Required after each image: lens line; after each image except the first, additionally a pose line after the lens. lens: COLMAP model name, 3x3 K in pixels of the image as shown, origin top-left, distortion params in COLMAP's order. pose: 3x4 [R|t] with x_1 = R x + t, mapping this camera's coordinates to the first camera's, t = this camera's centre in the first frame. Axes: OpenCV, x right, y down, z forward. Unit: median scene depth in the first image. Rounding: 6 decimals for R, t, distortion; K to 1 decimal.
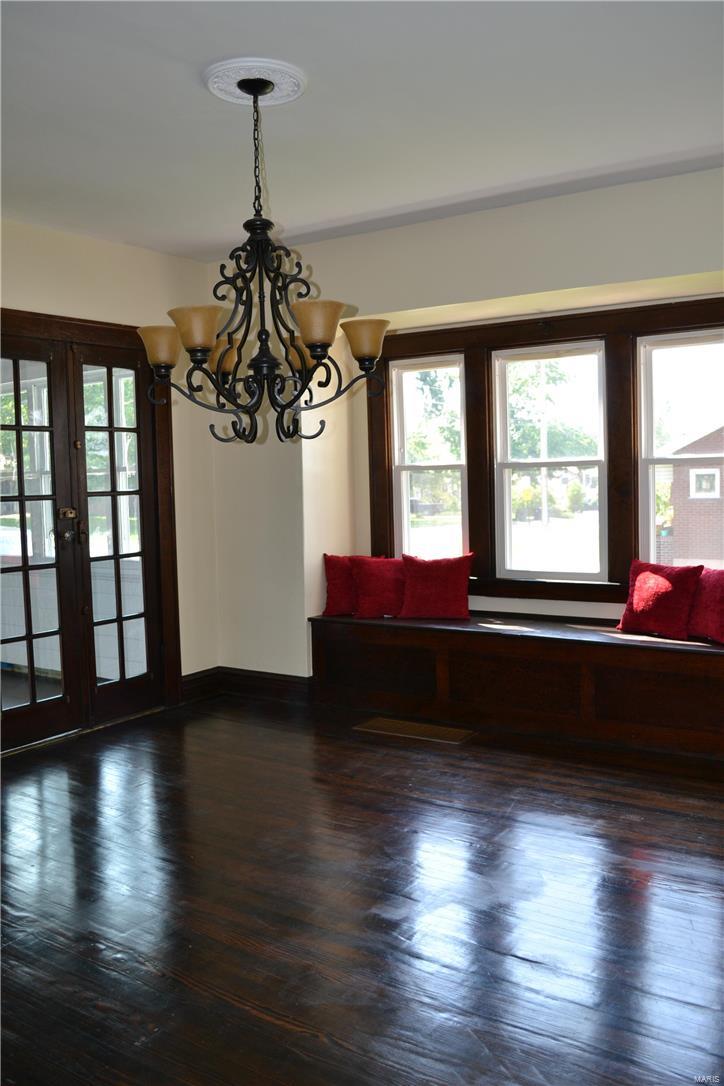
lens RADIAL K [[947.3, 0, 362.0], [0, 947.3, 543.0], [0, 0, 1]] dist [0.004214, 0.001057]
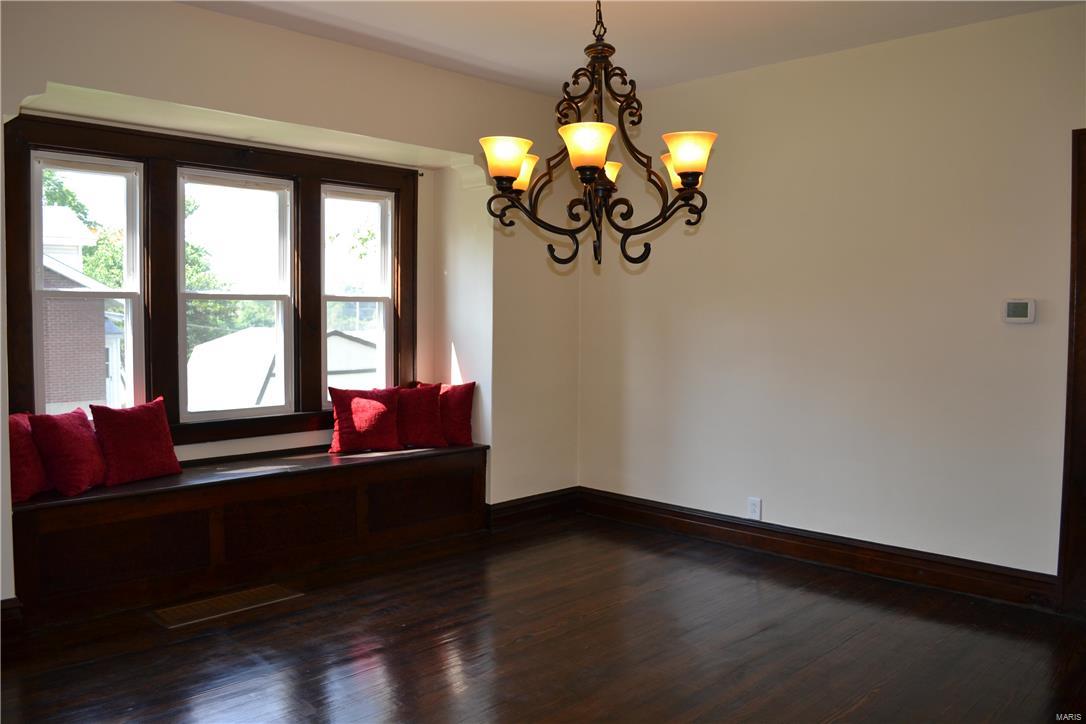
lens RADIAL K [[887.7, 0, 543.0], [0, 887.7, 362.0], [0, 0, 1]] dist [-0.002891, 0.001268]
pose [[0.205315, -0.033629, 0.978118, -0.694057], [0.061912, 0.997854, 0.021312, -0.019938], [-0.976736, 0.056182, 0.206957, 0.575501]]
